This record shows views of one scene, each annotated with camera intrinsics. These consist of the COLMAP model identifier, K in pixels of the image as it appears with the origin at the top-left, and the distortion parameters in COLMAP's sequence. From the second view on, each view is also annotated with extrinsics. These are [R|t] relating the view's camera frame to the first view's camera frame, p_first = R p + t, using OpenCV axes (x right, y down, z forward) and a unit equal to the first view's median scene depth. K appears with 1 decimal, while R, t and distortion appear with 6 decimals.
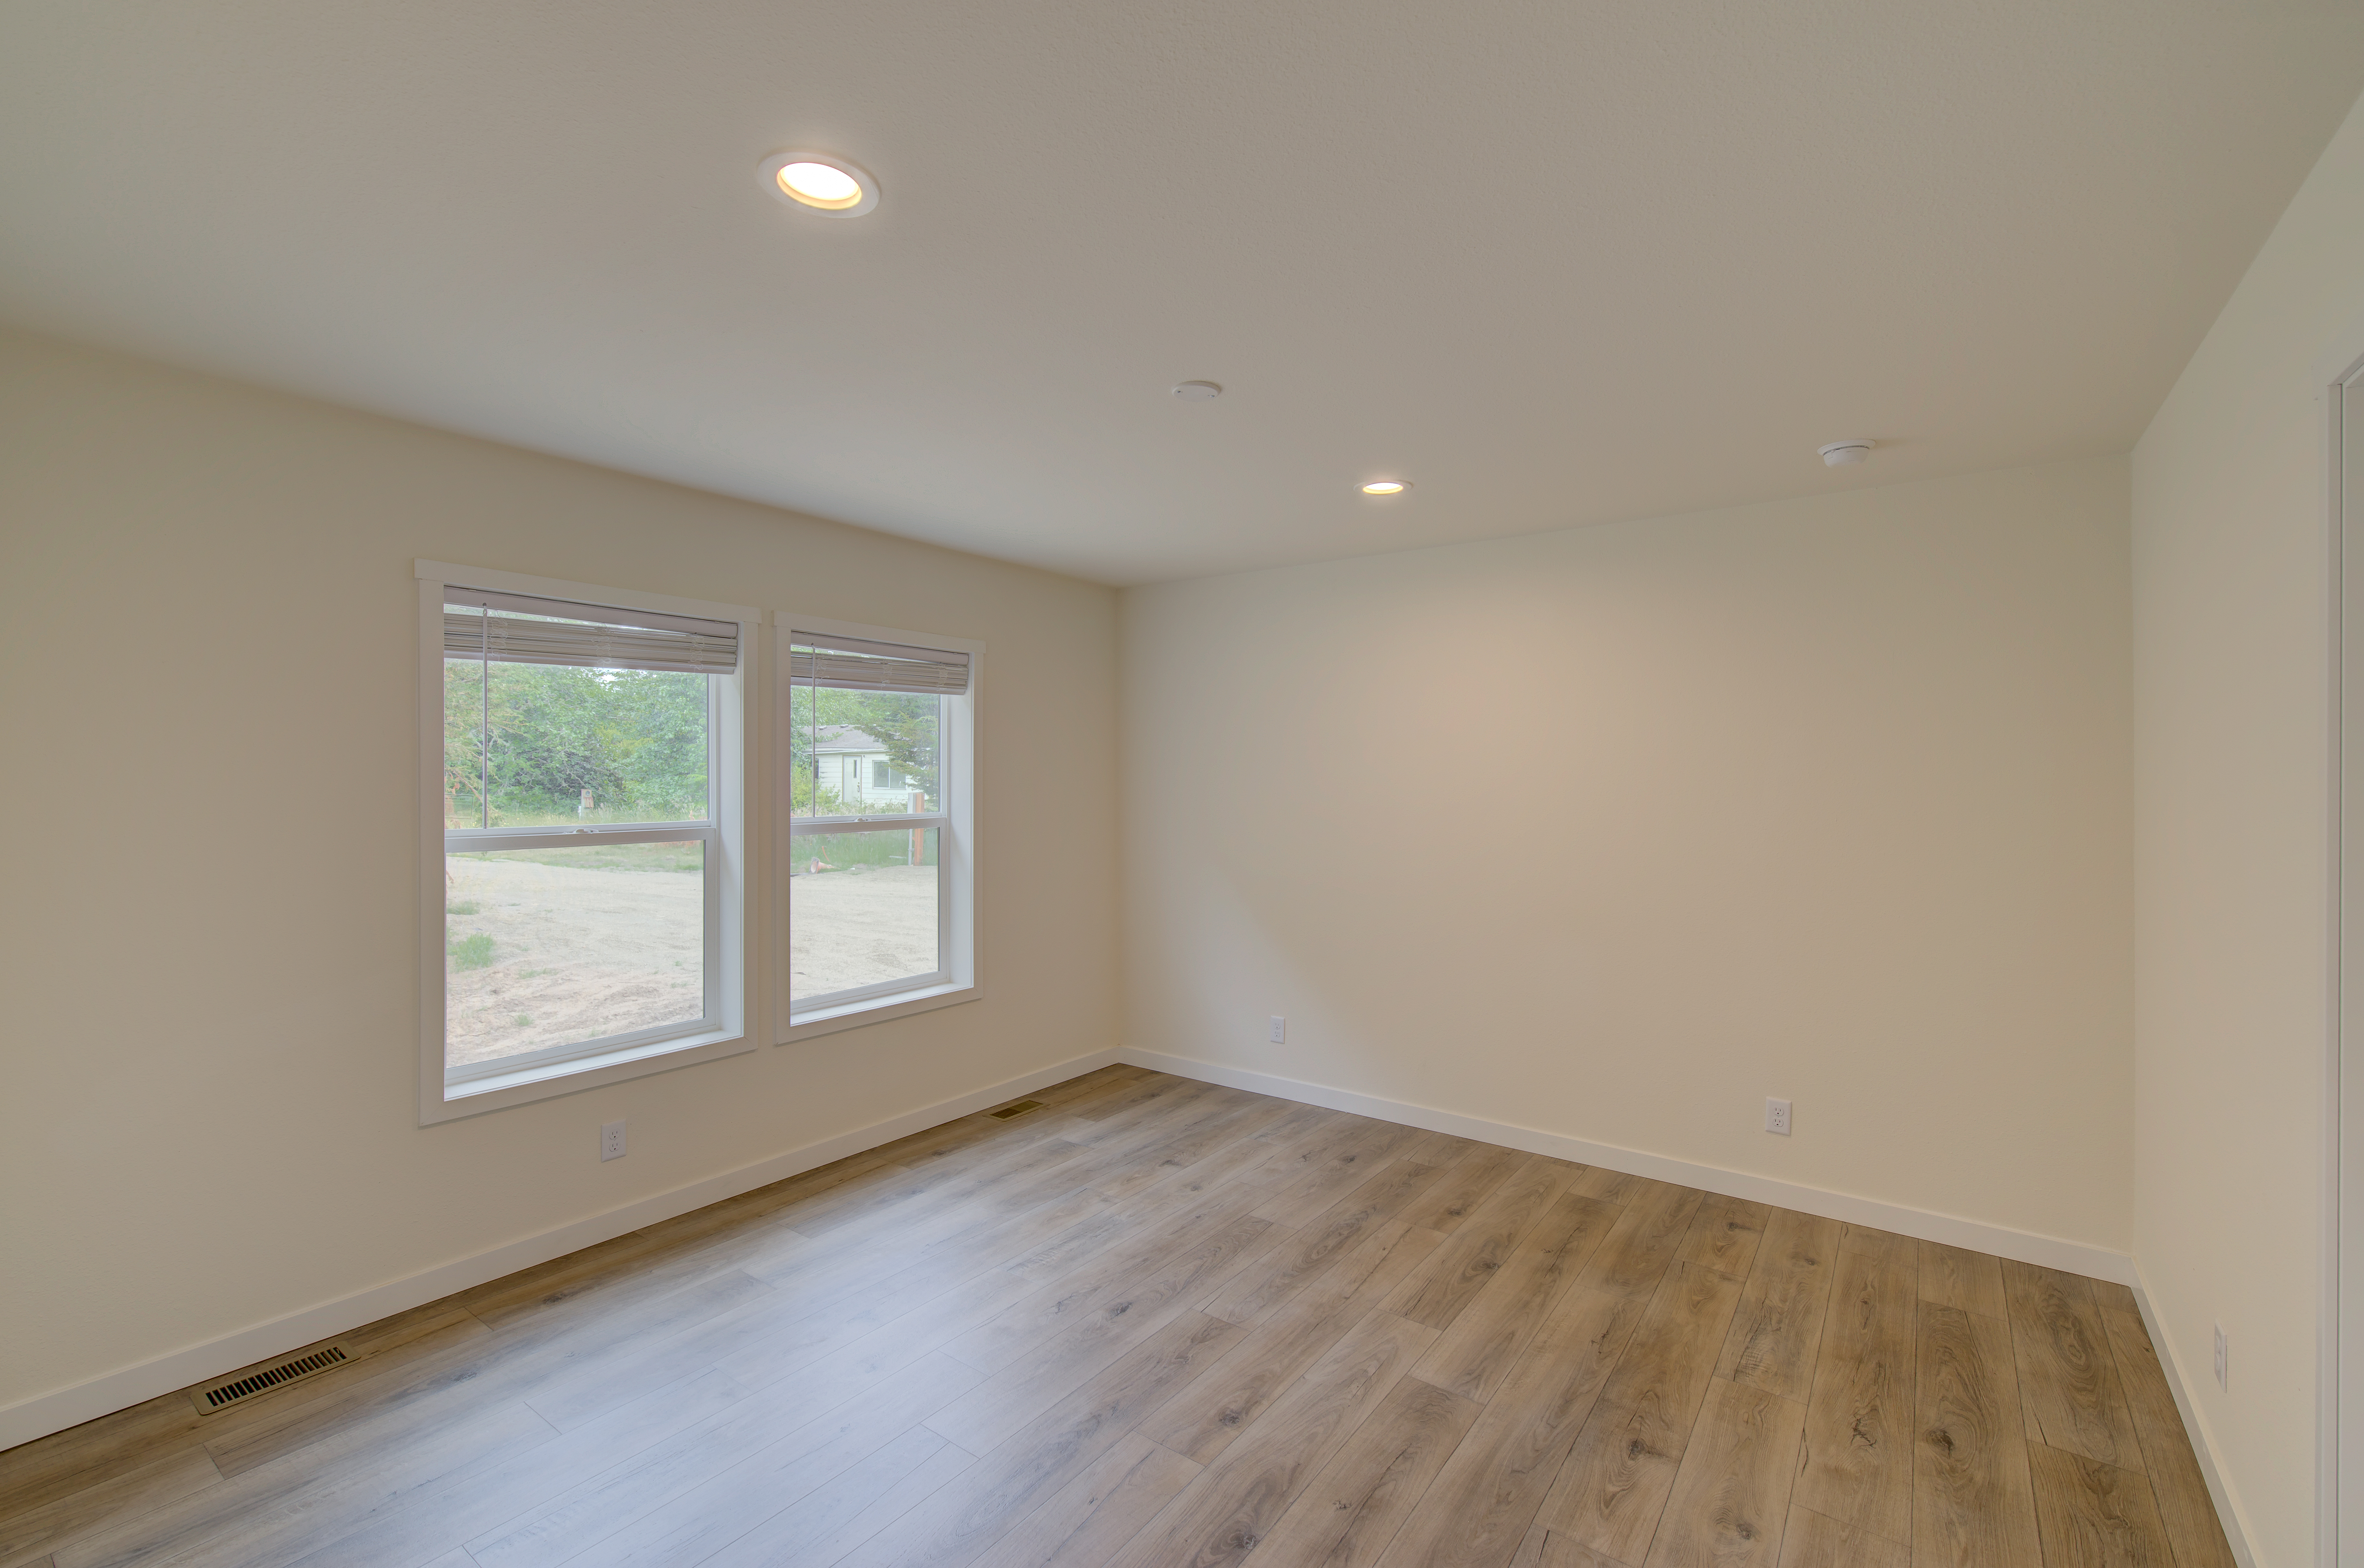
lens RADIAL K [[1017.9, 0, 1180.5], [0, 1017.9, 800.9], [0, 0, 1]] dist [-0.002779, 0.000197]
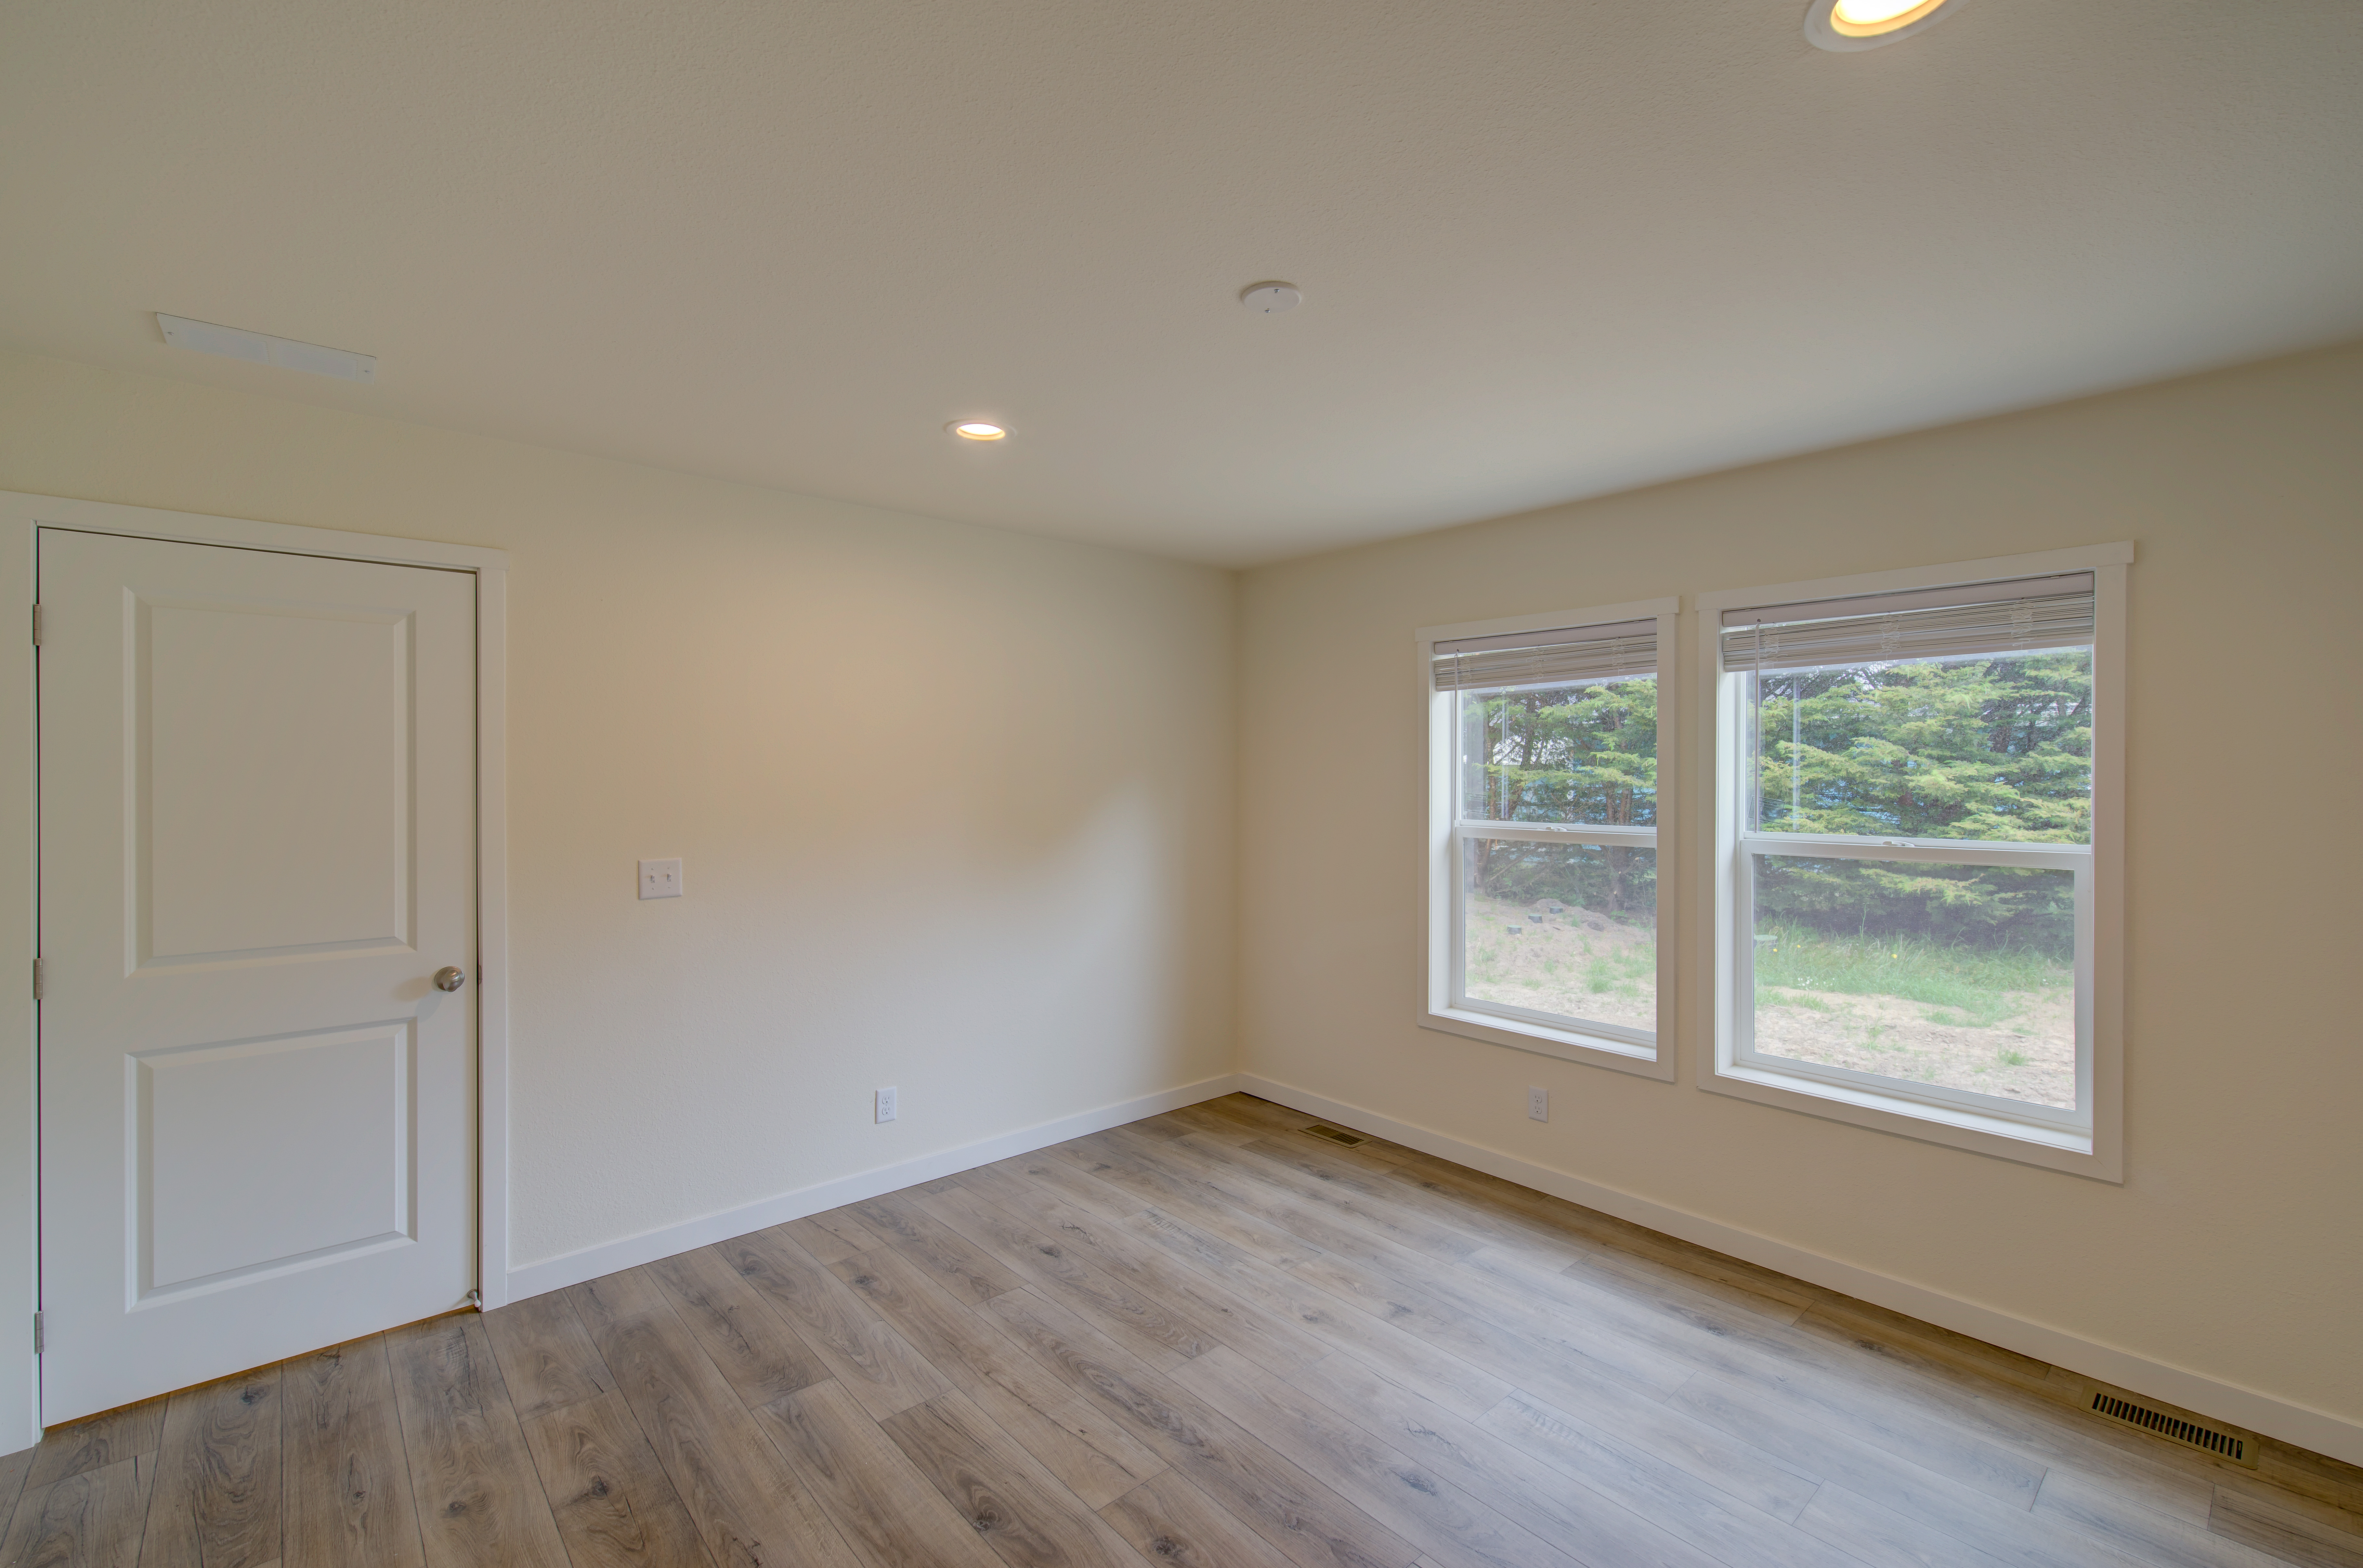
lens RADIAL K [[1023.3, 0, 1192.0], [0, 1023.3, 779.4], [0, 0, 1]] dist [0.004717, -0.001280]
pose [[-0.208072, 0.001634, -0.978112, 1.036982], [-0.027510, 0.999593, 0.007523, -0.034586], [0.977726, 0.028473, -0.207943, 1.407972]]
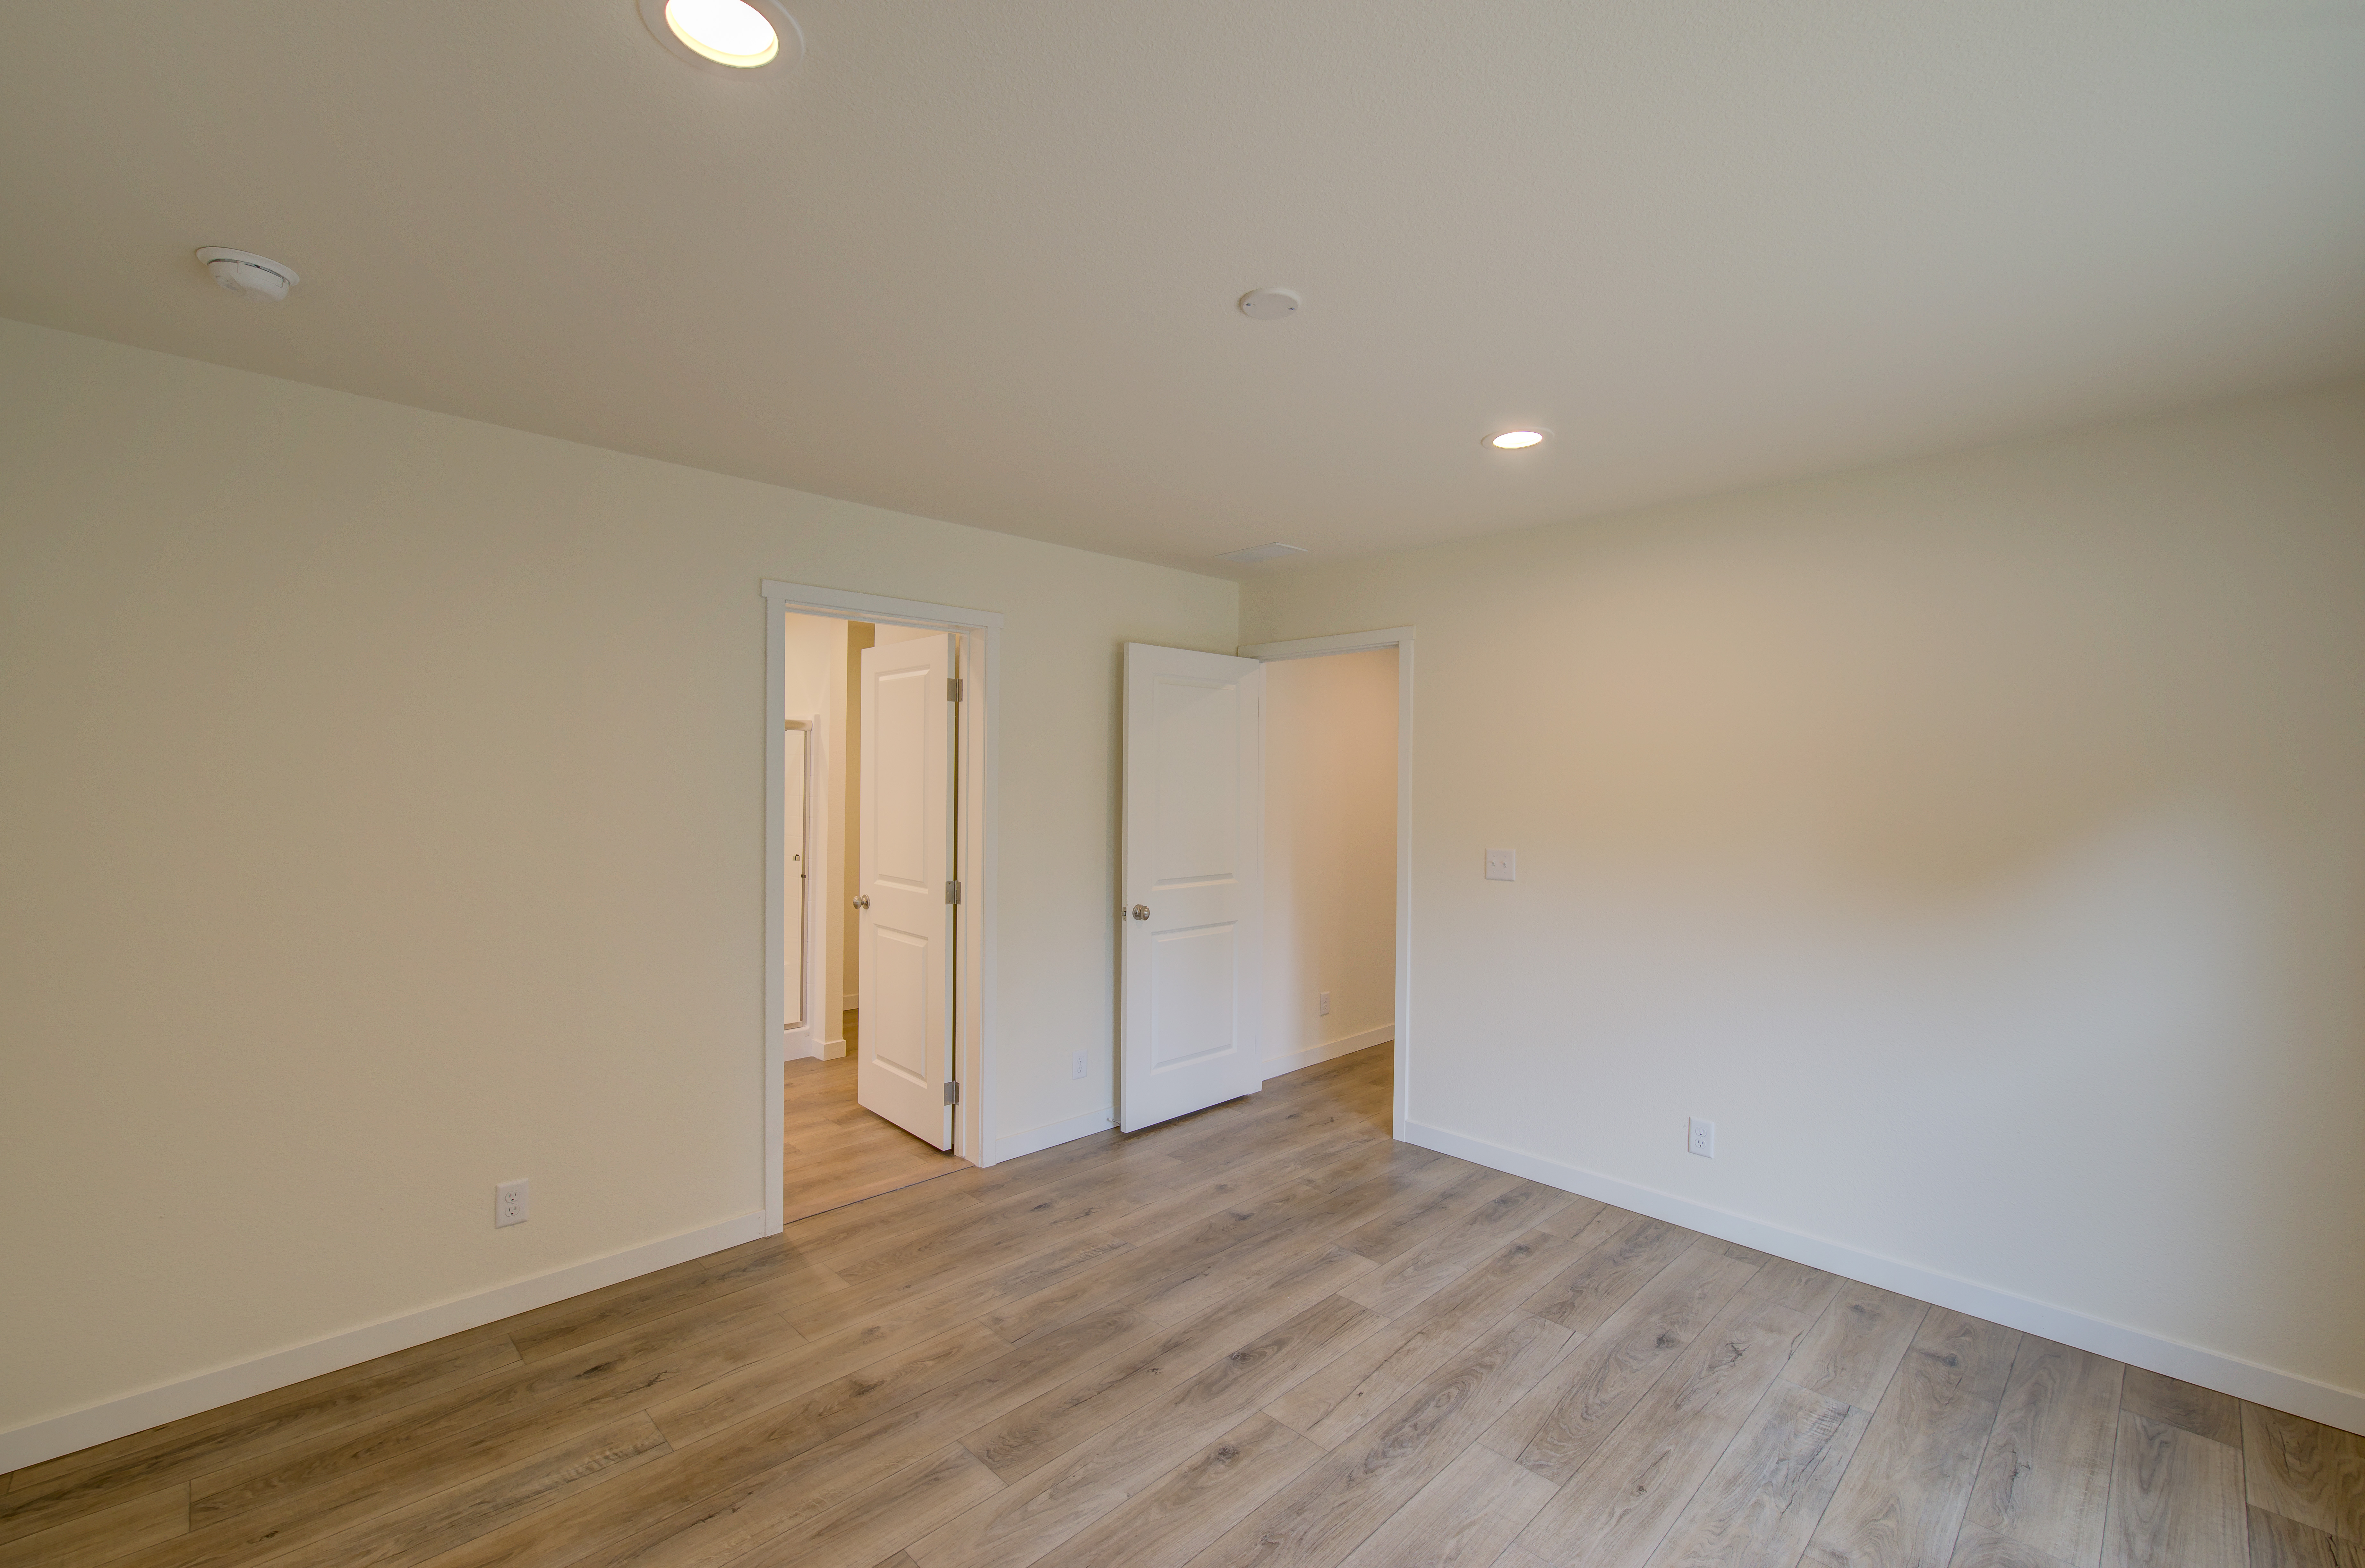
lens RADIAL K [[993.3, 0, 1177.5], [0, 993.3, 772.3], [0, 0, 1]] dist [0.007273, -0.003610]
pose [[-0.986314, -0.008244, 0.164671, 0.250791], [-0.004476, 0.999720, 0.023237, -0.058525], [-0.164817, 0.022182, -0.986075, 2.042250]]
